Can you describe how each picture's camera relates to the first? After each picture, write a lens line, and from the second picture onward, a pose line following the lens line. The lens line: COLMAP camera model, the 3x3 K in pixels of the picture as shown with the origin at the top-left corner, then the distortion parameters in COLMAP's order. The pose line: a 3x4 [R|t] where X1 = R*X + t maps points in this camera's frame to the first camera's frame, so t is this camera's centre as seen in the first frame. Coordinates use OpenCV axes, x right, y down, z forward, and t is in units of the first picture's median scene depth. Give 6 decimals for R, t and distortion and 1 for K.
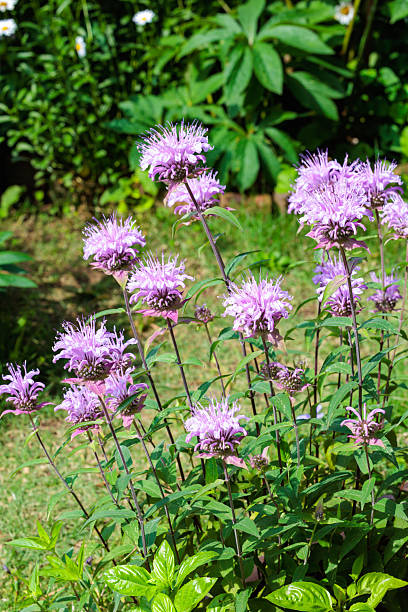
lens RADIAL K [[1848.3, 0, 204.0], [0, 1848.3, 306.0], [0, 0, 1]] dist [-0.018120, 0.620734]
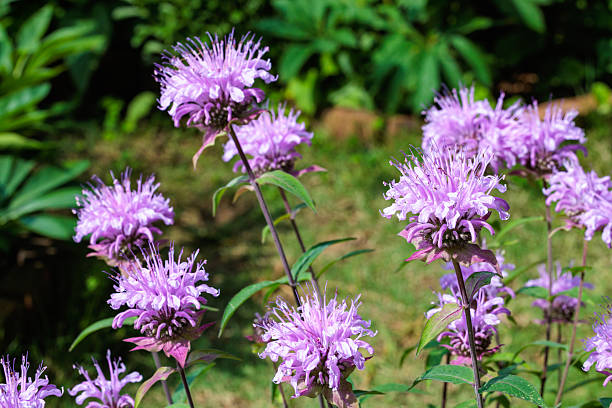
lens RADIAL K [[1848.3, 0, 306.0], [0, 1848.3, 204.0], [0, 0, 1]] dist [-0.018120, 0.620734]
pose [[0.995986, 0.048931, -0.074951, 0.059524], [-0.048773, 0.998802, 0.003940, -0.042077], [0.075054, -0.000269, 0.997179, 0.343331]]
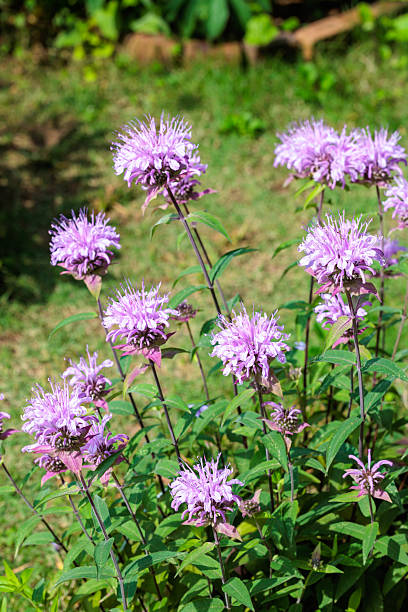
lens RADIAL K [[1834.3, 0, 203.9], [0, 1834.3, 330.9], [0, 0, 1]] dist [0.655110, -15.421772]
pose [[0.999555, -0.004281, 0.029518, -0.016968], [-0.001056, 0.983948, 0.178452, -0.143416], [-0.029808, -0.178403, 0.983506, 0.115138]]
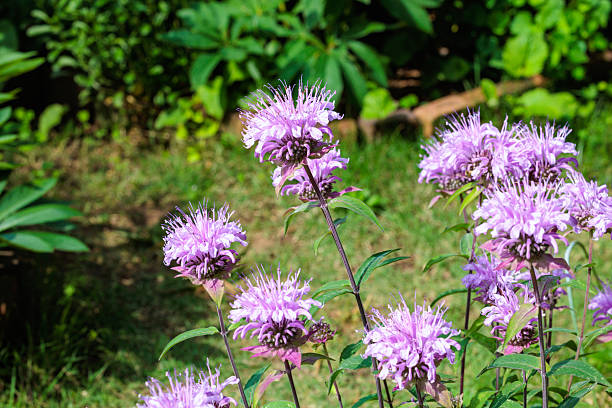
lens RADIAL K [[1848.3, 0, 306.0], [0, 1848.3, 204.0], [0, 0, 1]] dist [-0.018120, 0.620734]
pose [[0.999236, 0.000516, 0.039077, -0.035268], [-0.001043, 0.999909, 0.013467, -0.056138], [-0.039066, -0.013497, 0.999145, 0.243674]]
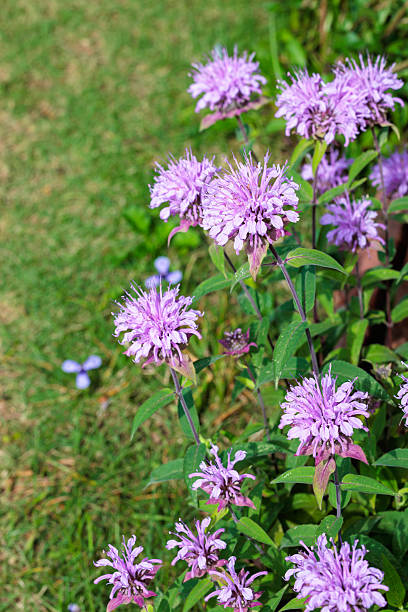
lens RADIAL K [[1848.3, 0, 204.0], [0, 1848.3, 306.0], [0, 0, 1]] dist [-0.018120, 0.620734]
pose [[0.866068, -0.334603, 0.371440, -0.282205], [0.172610, 0.897438, 0.405969, -0.311100], [-0.469183, -0.287482, 0.834998, 0.375026]]
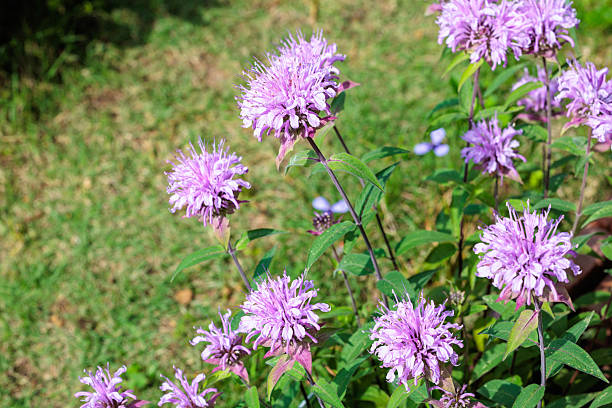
lens RADIAL K [[1848.3, 0, 306.0], [0, 1848.3, 204.0], [0, 0, 1]] dist [-0.018120, 0.620734]
pose [[0.997590, -0.062009, 0.031124, -0.031131], [0.043396, 0.907668, 0.417438, -0.319799], [-0.054135, -0.415082, 0.908172, 0.298030]]
